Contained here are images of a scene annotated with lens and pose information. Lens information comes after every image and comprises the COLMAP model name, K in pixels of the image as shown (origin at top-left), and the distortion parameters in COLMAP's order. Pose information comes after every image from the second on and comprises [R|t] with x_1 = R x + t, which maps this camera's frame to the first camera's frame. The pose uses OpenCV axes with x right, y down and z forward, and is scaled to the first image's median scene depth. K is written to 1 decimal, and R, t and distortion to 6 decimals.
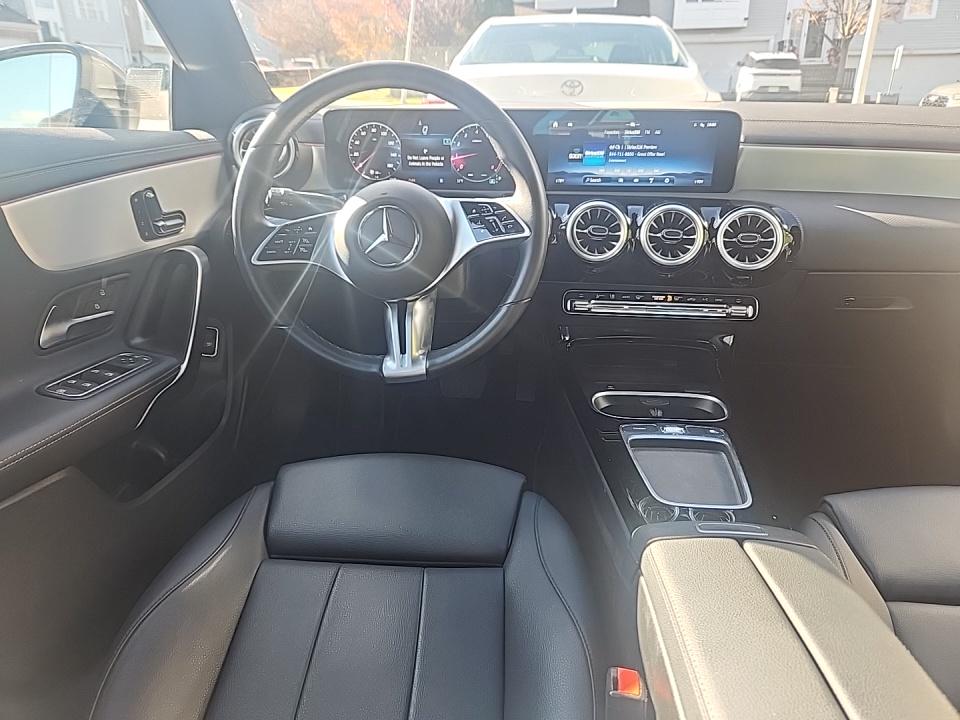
lens RADIAL K [[618.9, 0, 481.8], [0, 618.9, 357.3], [0, 0, 1]] dist [0.010185, -0.019122]
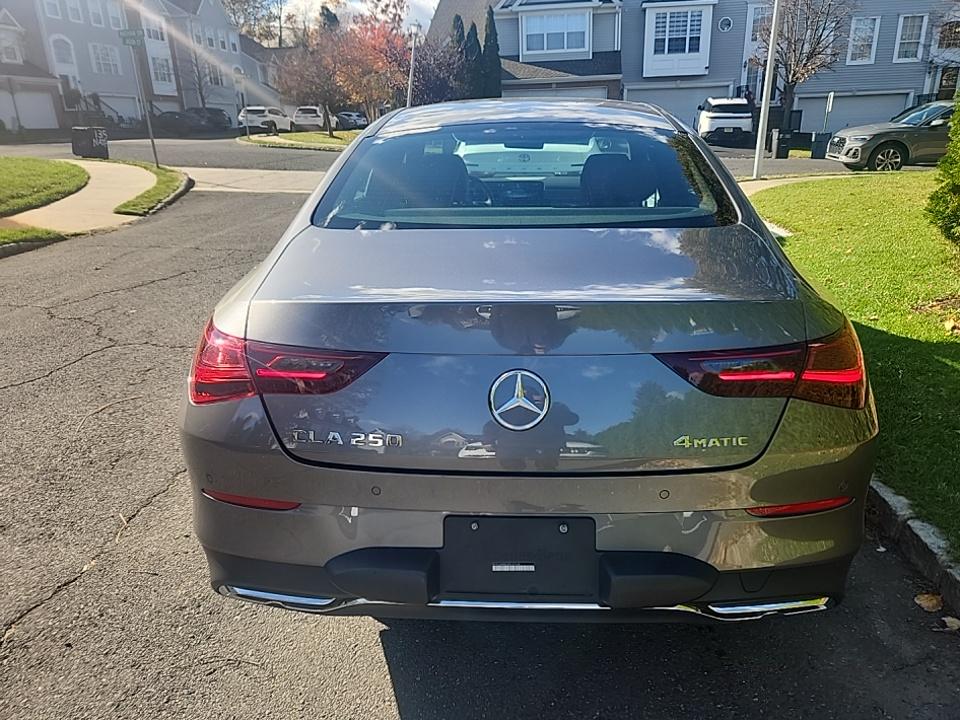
lens RADIAL K [[618.9, 0, 486.5], [0, 618.9, 361.4], [0, 0, 1]] dist [0.010185, -0.019122]
pose [[0.999661, -0.021662, 0.014420, -0.002003], [0.022325, 0.998621, -0.047507, 0.037666], [-0.013371, 0.047813, 0.998767, -0.114110]]
